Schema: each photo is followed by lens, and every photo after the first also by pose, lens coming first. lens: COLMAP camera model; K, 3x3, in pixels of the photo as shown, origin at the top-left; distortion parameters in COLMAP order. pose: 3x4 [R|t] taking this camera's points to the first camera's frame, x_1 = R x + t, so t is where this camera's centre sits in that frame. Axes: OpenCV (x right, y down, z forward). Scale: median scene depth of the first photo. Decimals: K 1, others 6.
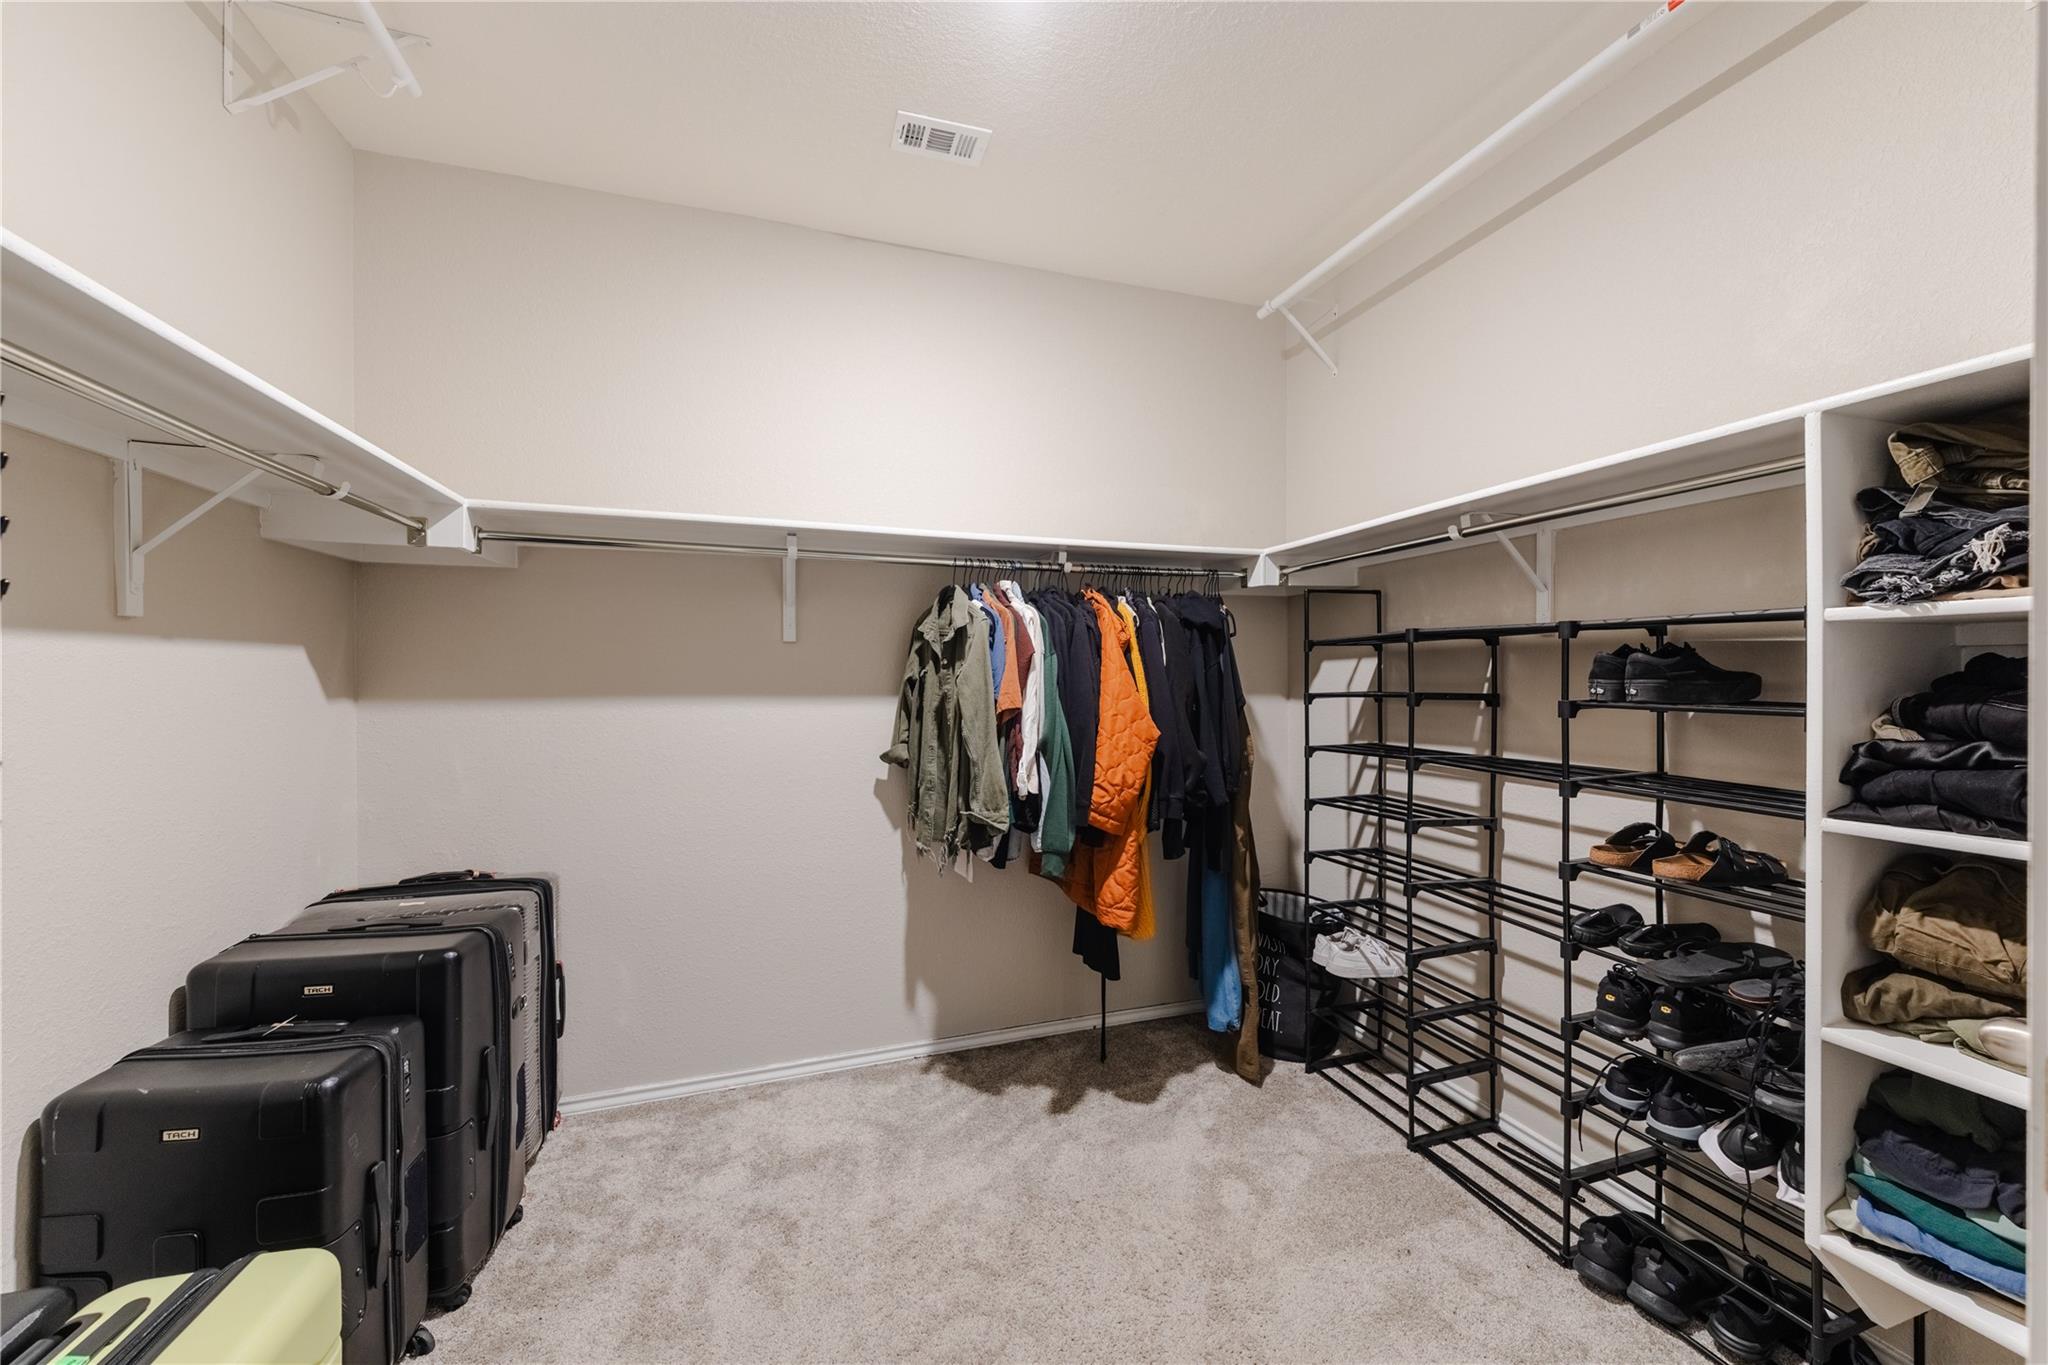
lens RADIAL K [[765.6, 0, 1025.0], [0, 765.6, 667.4], [0, 0, 1]] dist [0.000614, -0.000109]
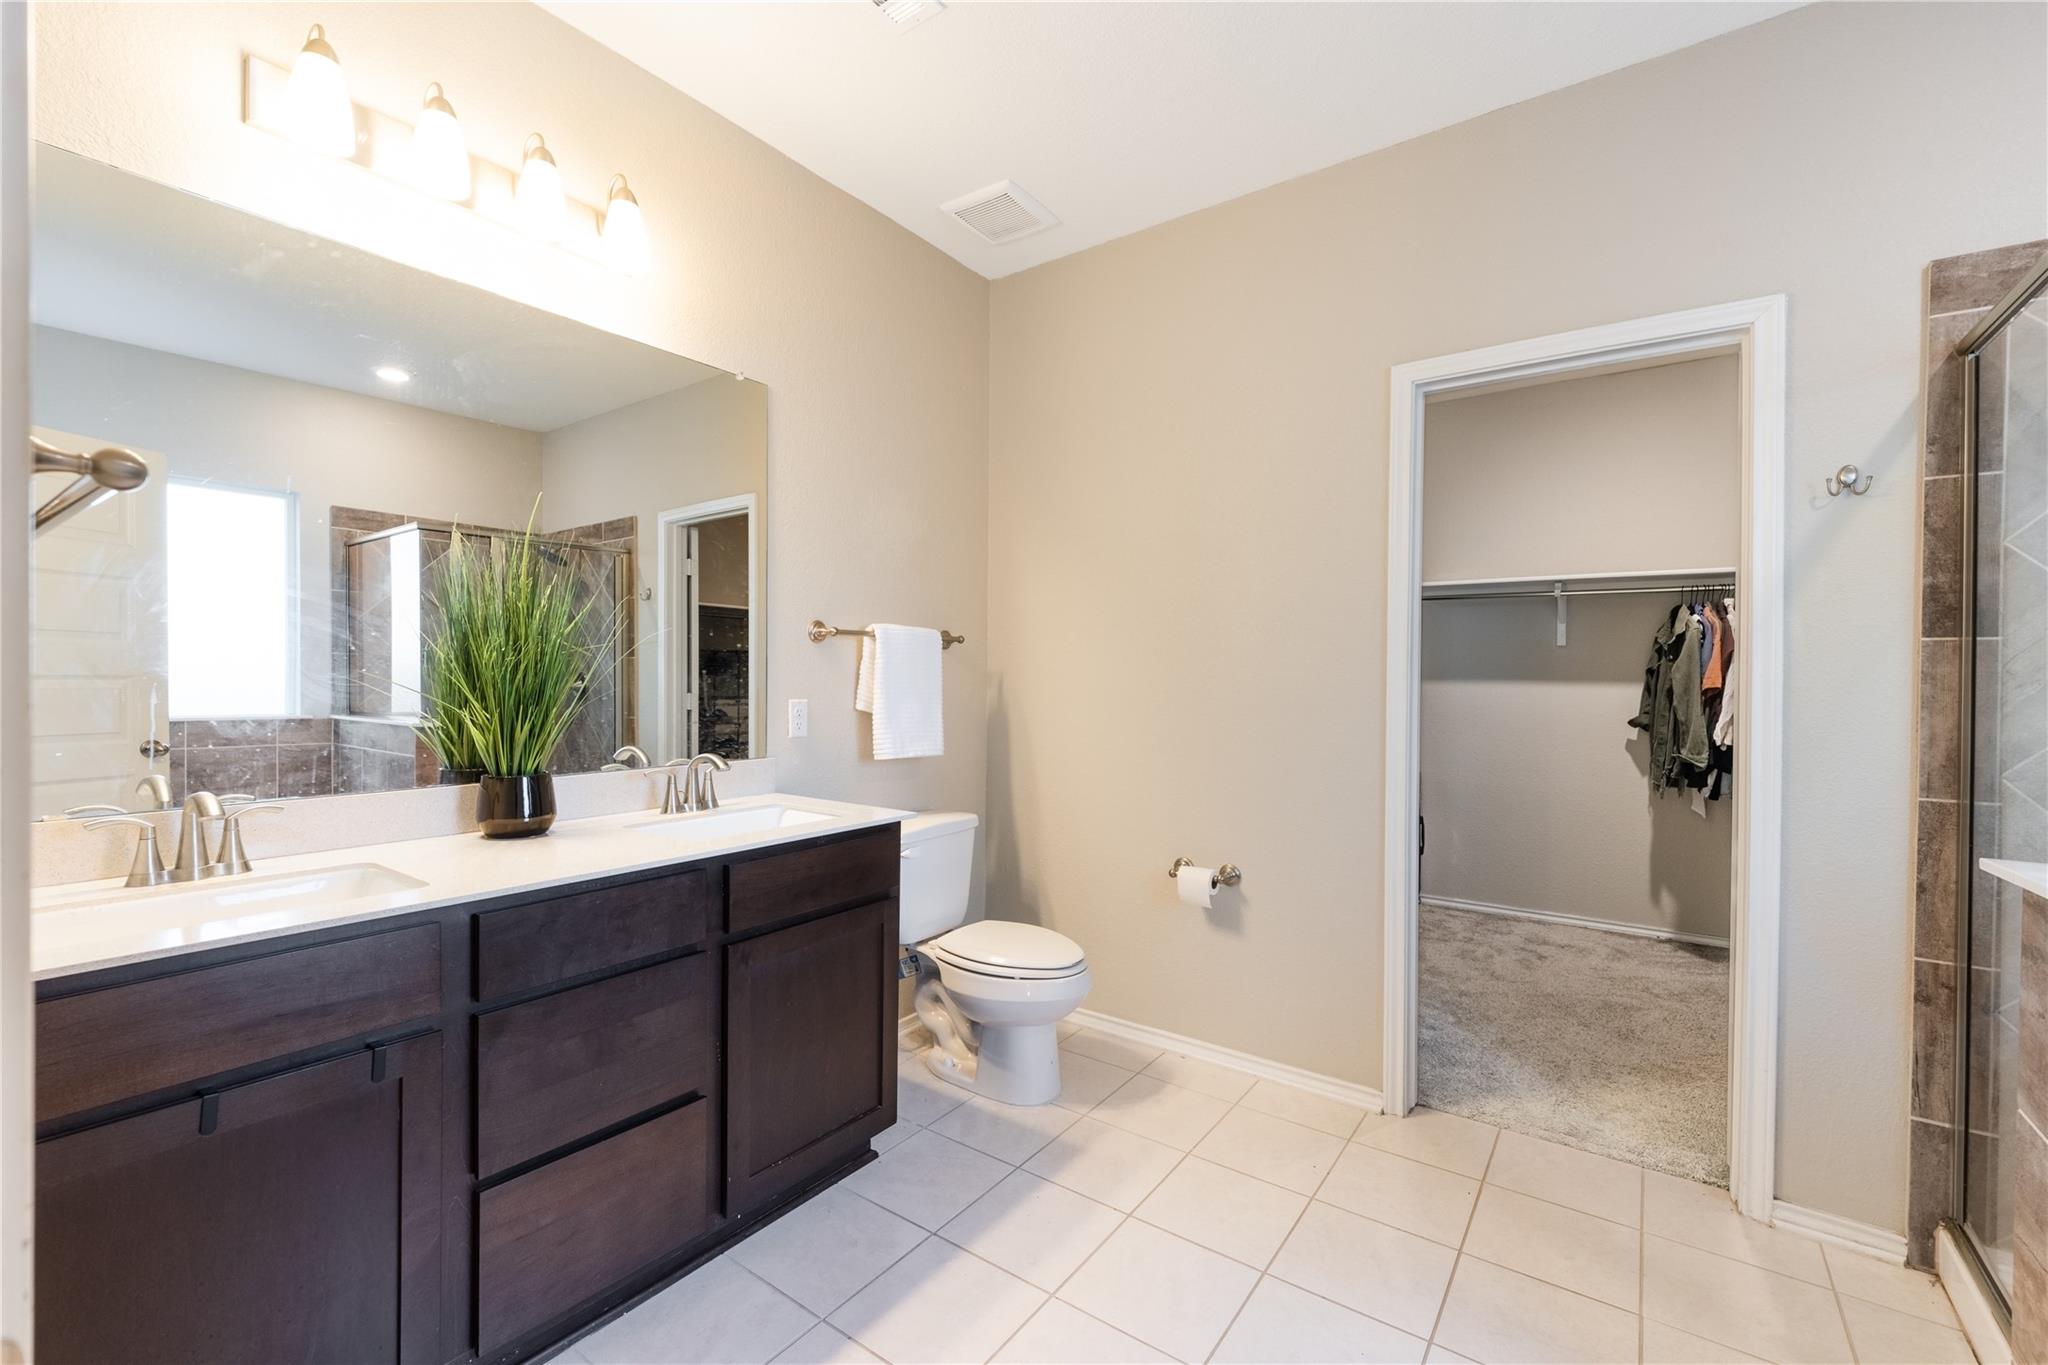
lens RADIAL K [[854.3, 0, 1028.6], [0, 854.3, 670.0], [0, 0, 1]] dist [0.004024, -0.000110]
pose [[0.591706, 0.007981, -0.806114, 0.511603], [-0.007461, 0.999962, 0.004423, 0.019788], [0.806119, 0.003397, 0.591743, -1.016150]]
